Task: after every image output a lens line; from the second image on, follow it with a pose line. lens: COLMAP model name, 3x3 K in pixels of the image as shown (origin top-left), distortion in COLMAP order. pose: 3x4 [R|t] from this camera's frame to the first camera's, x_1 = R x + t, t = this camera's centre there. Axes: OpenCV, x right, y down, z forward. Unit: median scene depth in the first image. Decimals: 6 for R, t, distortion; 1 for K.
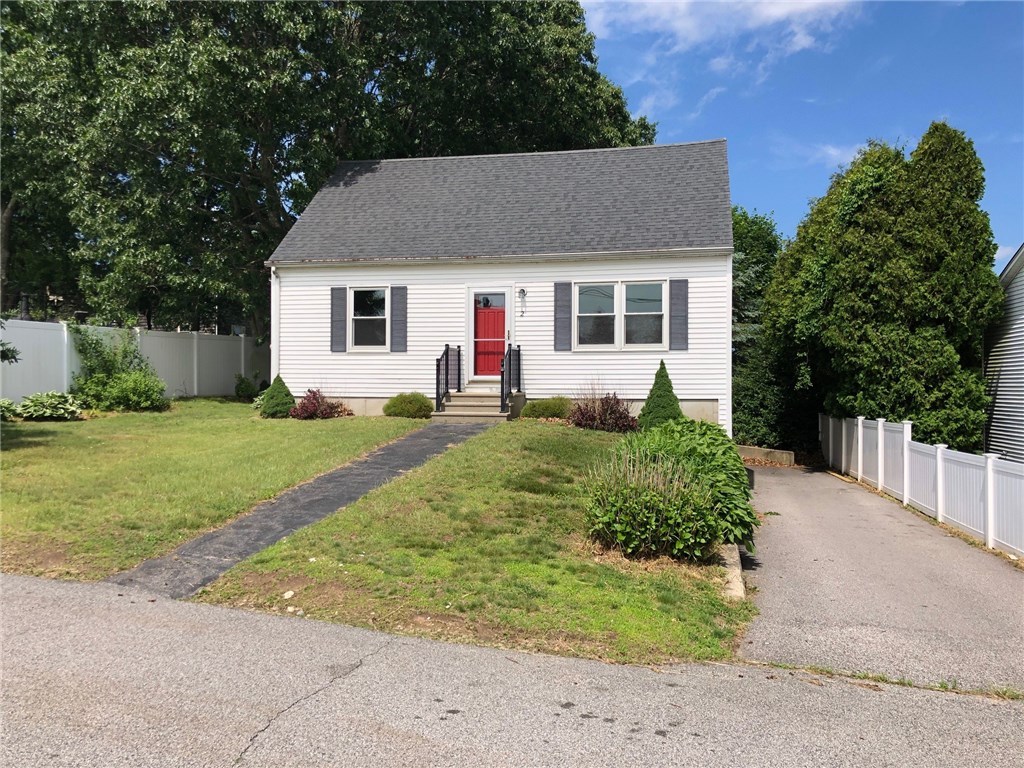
lens RADIAL K [[850.3, 0, 512.4], [0, 850.3, 382.9], [0, 0, 1]] dist [0.088759, -0.058802]
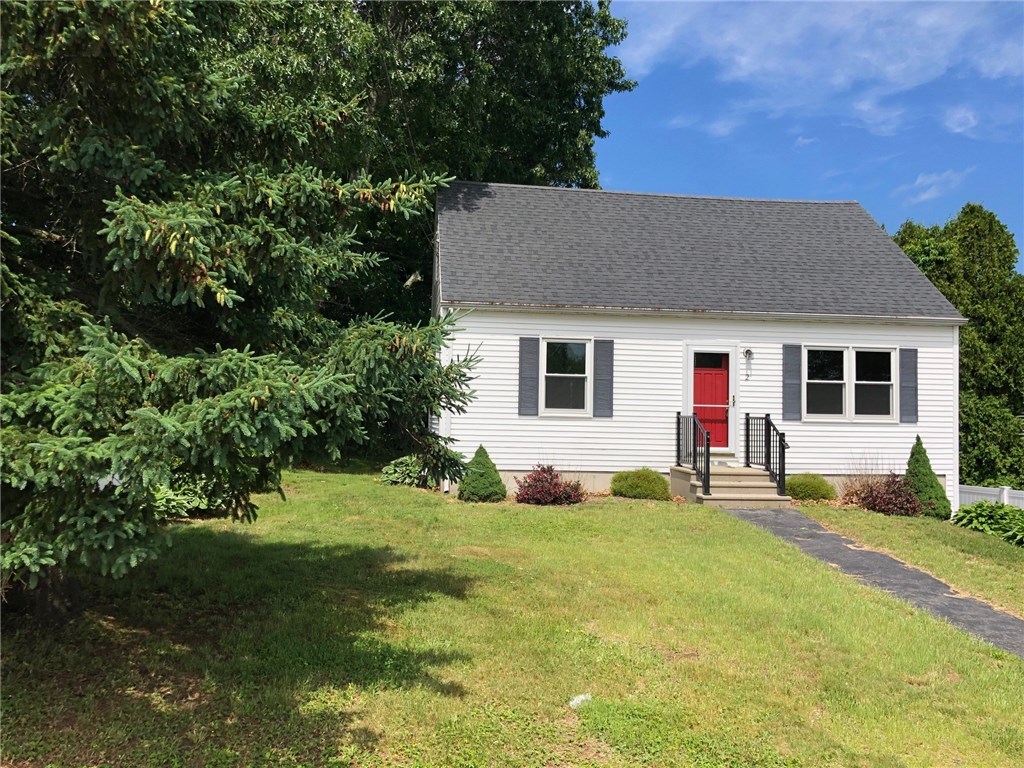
lens RADIAL K [[850.3, 0, 511.1], [0, 850.3, 387.4], [0, 0, 1]] dist [0.088759, -0.058802]
pose [[0.932393, 0.023825, 0.360660, -0.533188], [-0.014813, 0.999506, -0.027734, -0.042074], [-0.361142, 0.020516, 0.932285, 0.252726]]
